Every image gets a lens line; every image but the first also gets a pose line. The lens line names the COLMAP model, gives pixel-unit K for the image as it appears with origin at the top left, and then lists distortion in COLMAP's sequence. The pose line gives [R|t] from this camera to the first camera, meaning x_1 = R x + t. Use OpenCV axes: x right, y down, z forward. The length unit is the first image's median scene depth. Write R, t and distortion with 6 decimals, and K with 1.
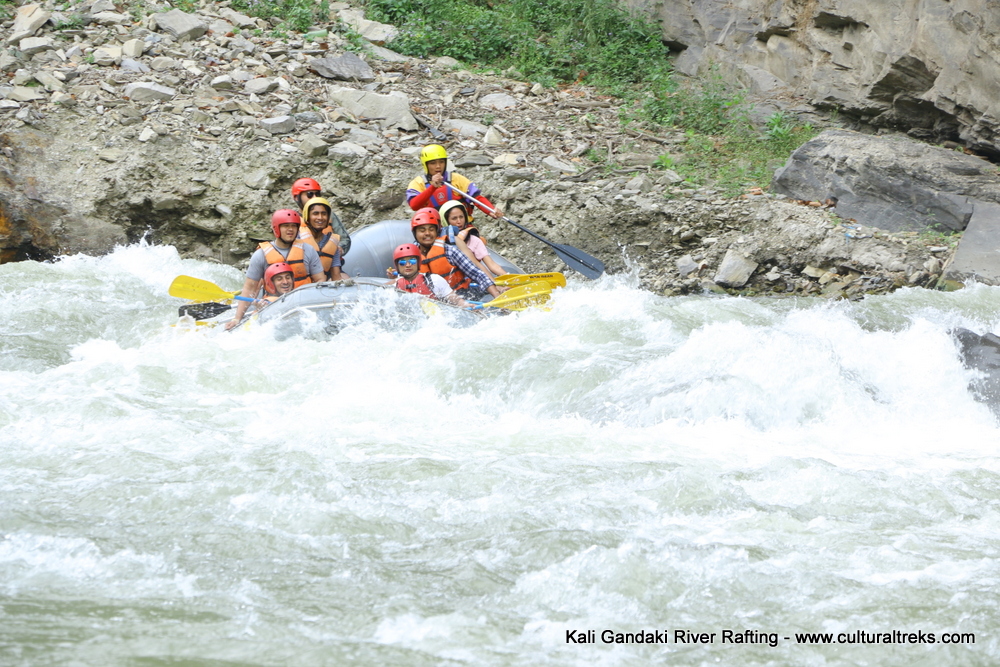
lens RADIAL K [[5227.0, 0, 506.7], [0, 5227.0, 356.9], [0, 0, 1]] dist [1.970974, 0.000000]
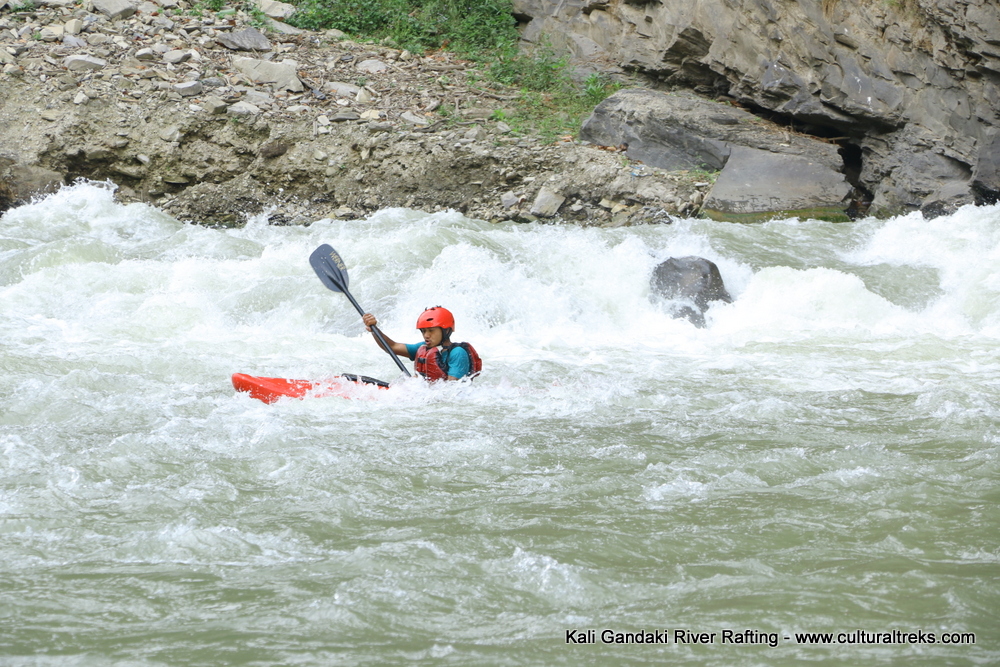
lens RADIAL K [[4757.9, 0, 486.8], [0, 4757.9, 347.9], [0, 0, 1]] dist [1.715716, 0.000000]
pose [[0.999542, -0.015260, -0.026137, 0.055582], [0.015746, 0.999705, 0.018467, -0.003109], [0.025848, -0.018870, 0.999488, -0.126923]]
